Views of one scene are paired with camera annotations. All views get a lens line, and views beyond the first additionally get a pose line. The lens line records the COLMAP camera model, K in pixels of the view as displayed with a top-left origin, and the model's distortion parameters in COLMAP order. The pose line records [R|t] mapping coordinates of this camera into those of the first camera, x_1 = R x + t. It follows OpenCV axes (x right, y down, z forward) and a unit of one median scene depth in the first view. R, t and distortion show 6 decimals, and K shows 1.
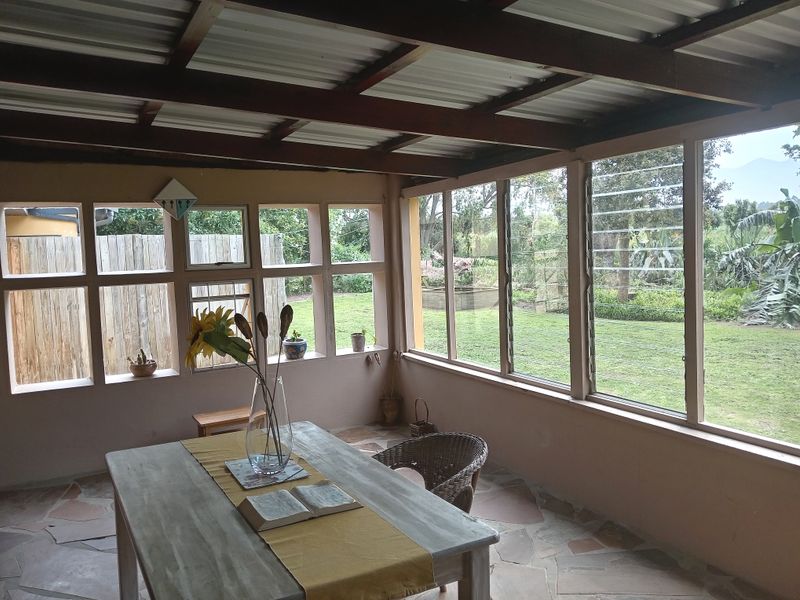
lens RADIAL K [[633.3, 0, 399.8], [0, 633.3, 297.5], [0, 0, 1]] dist [0.031396, -0.007255]
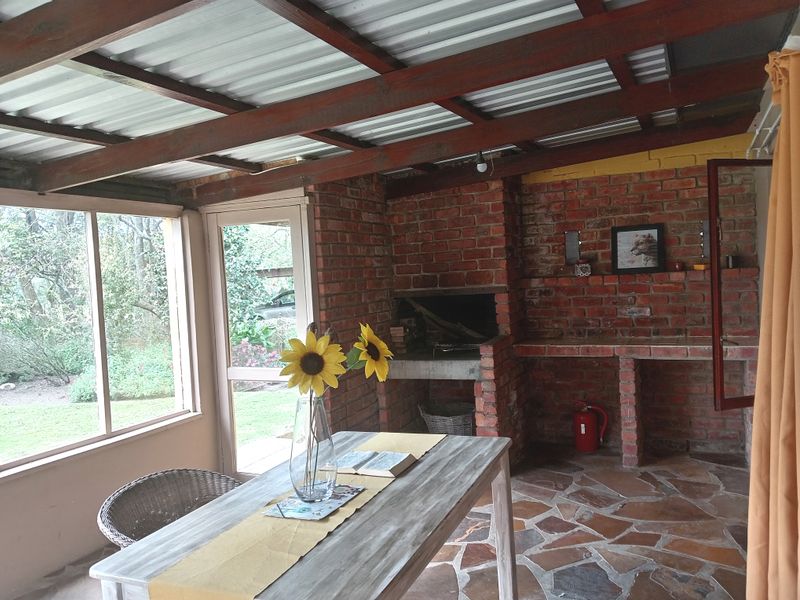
lens RADIAL K [[633.3, 0, 399.8], [0, 633.3, 301.0], [0, 0, 1]] dist [0.031396, -0.007255]
pose [[-0.598428, 0.030330, 0.800602, -1.305708], [0.141720, 0.987532, 0.068520, -0.087921], [-0.788543, 0.154466, -0.595265, 1.754707]]
